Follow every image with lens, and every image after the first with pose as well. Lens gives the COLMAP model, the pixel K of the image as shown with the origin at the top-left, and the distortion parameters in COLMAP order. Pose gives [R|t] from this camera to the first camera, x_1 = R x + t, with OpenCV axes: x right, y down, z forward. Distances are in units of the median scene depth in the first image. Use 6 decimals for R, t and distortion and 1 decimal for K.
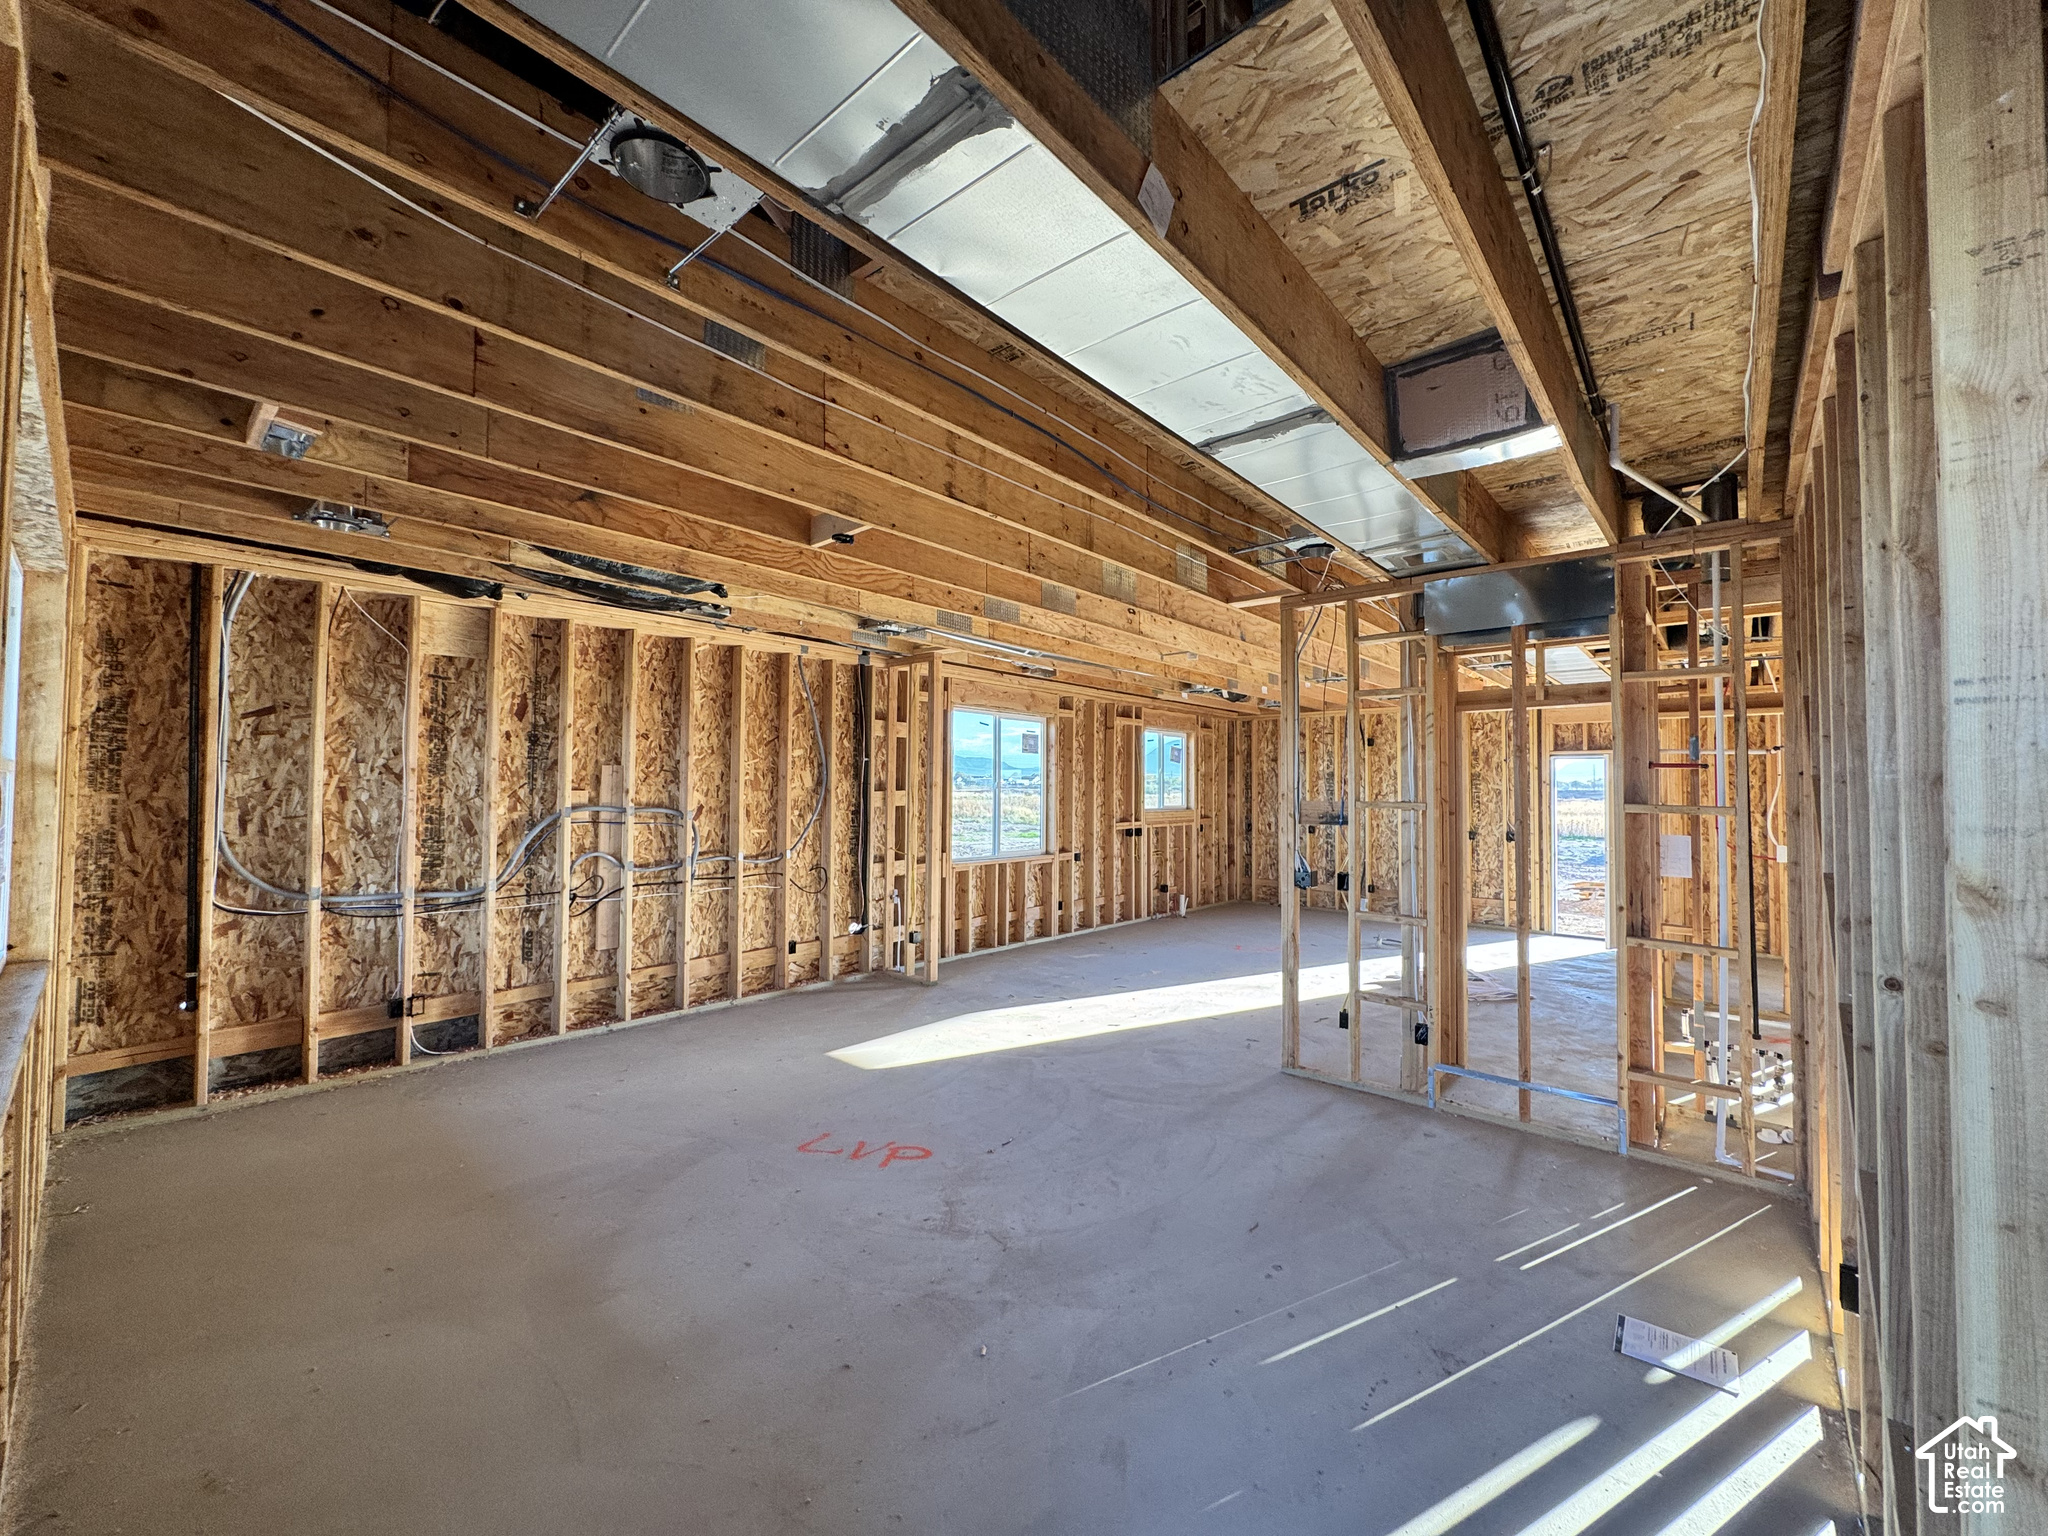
lens RADIAL K [[812.6, 0, 1023.6], [0, 812.6, 765.4], [0, 0, 1]] dist [-0.001251, -0.000533]
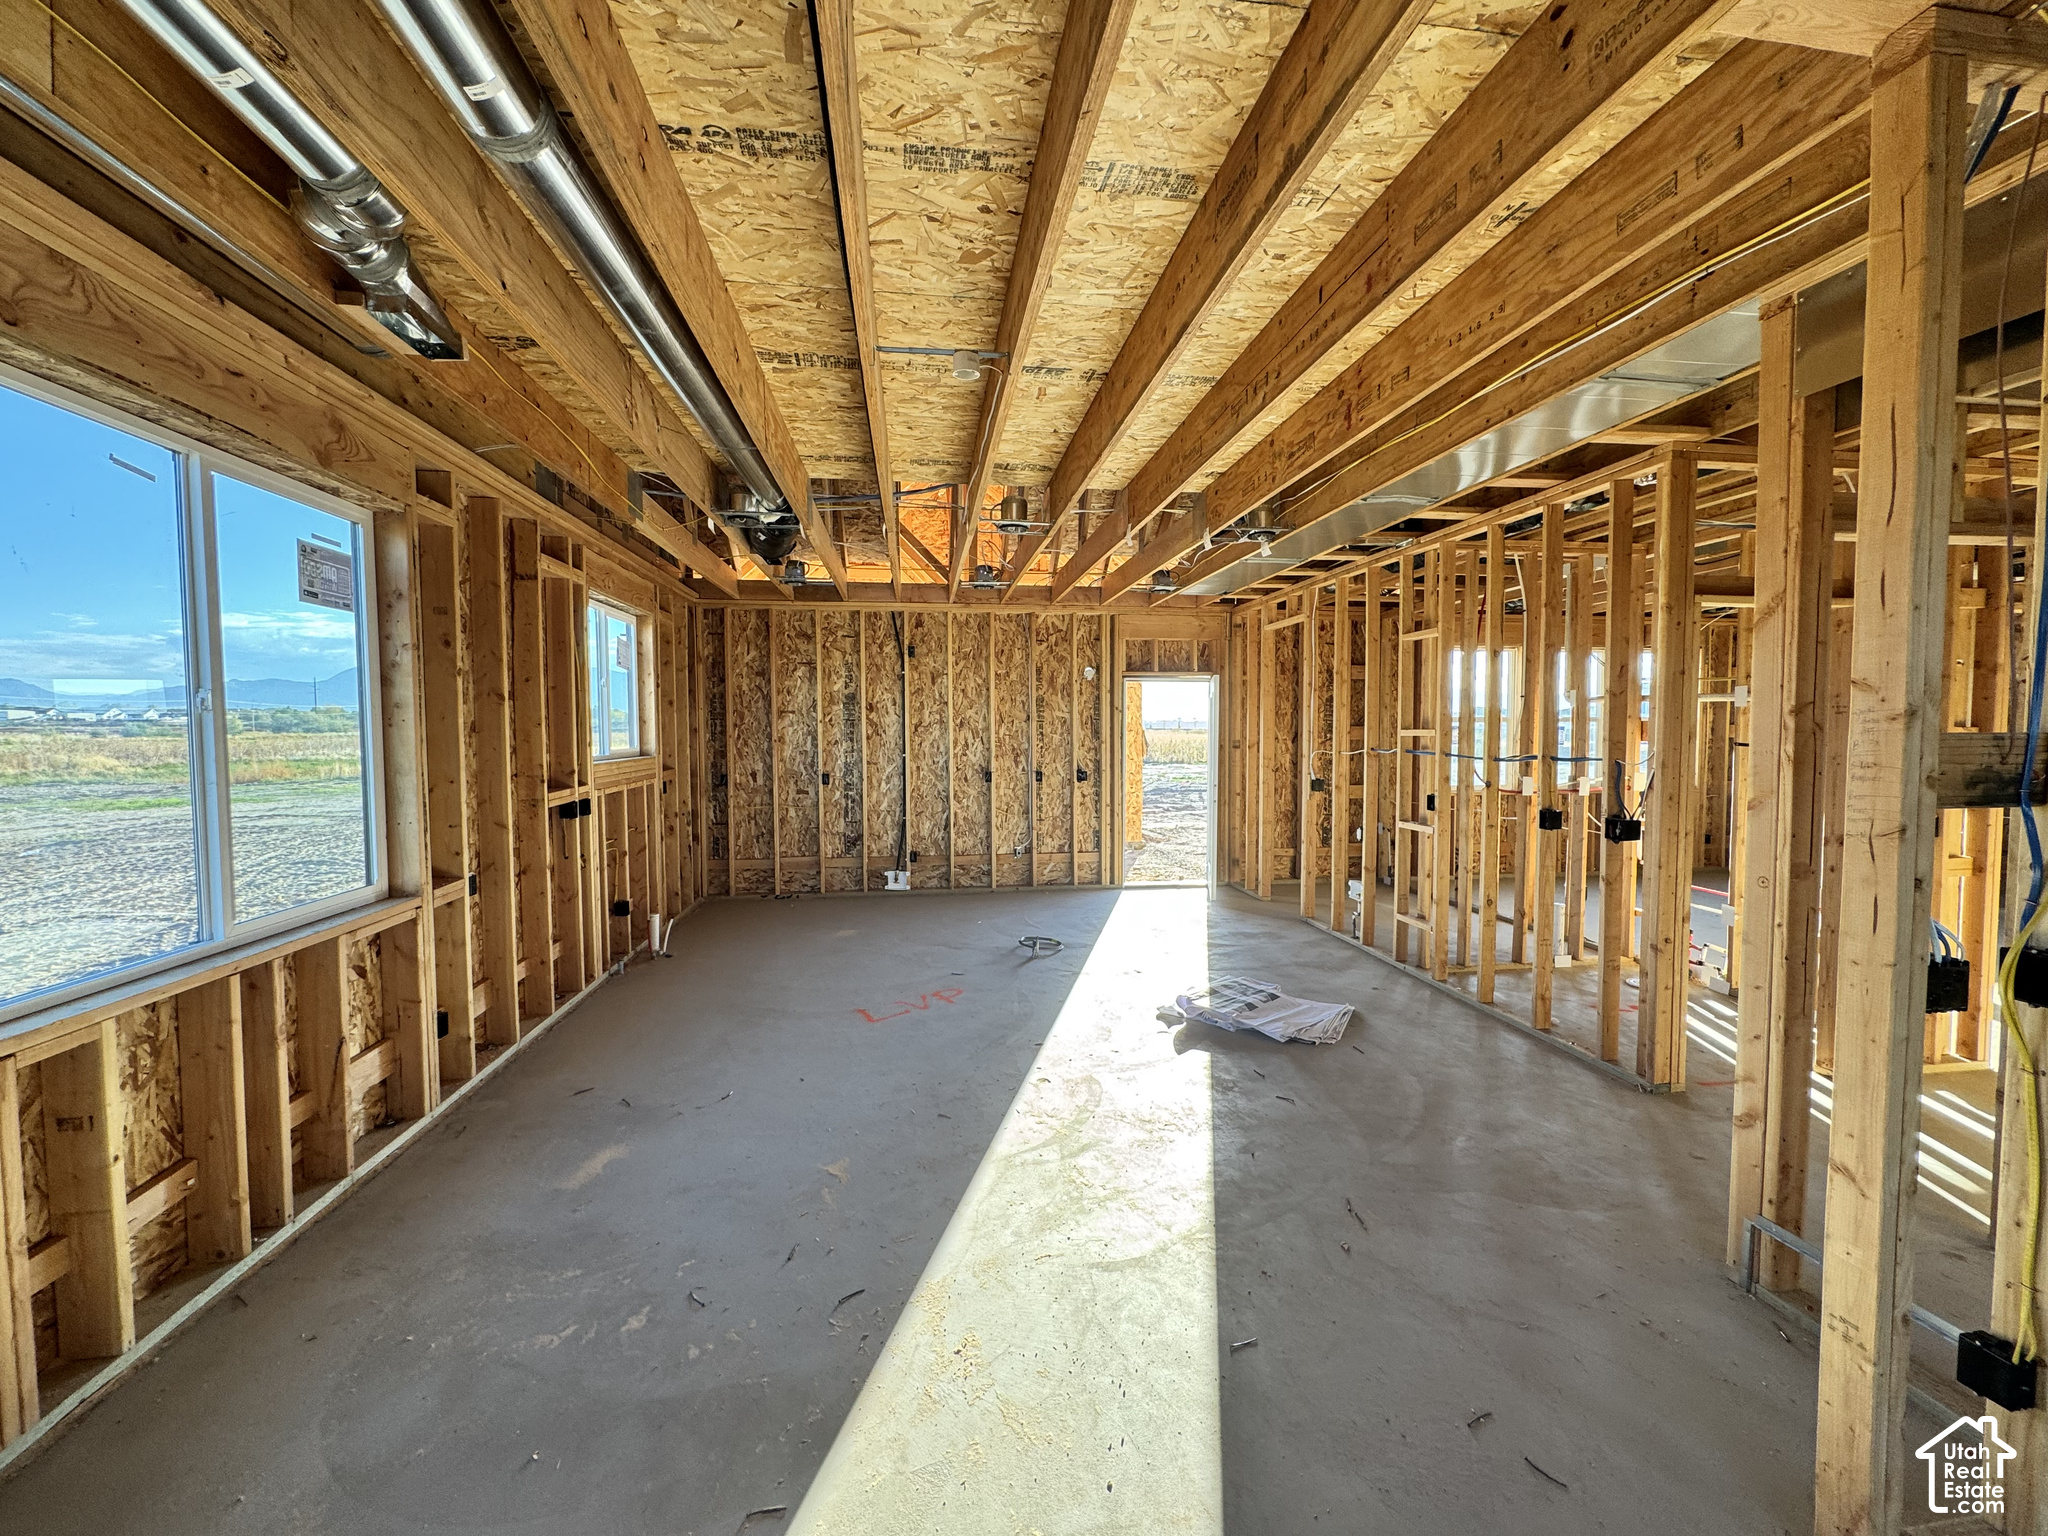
lens RADIAL K [[812.6, 0, 1026.1], [0, 812.6, 771.1], [0, 0, 1]] dist [-0.001251, -0.000533]
pose [[0.653851, -0.051063, 0.754898, -0.053032], [-0.015463, 0.996610, 0.080807, 0.018579], [-0.756465, -0.064509, 0.650845, 0.517434]]
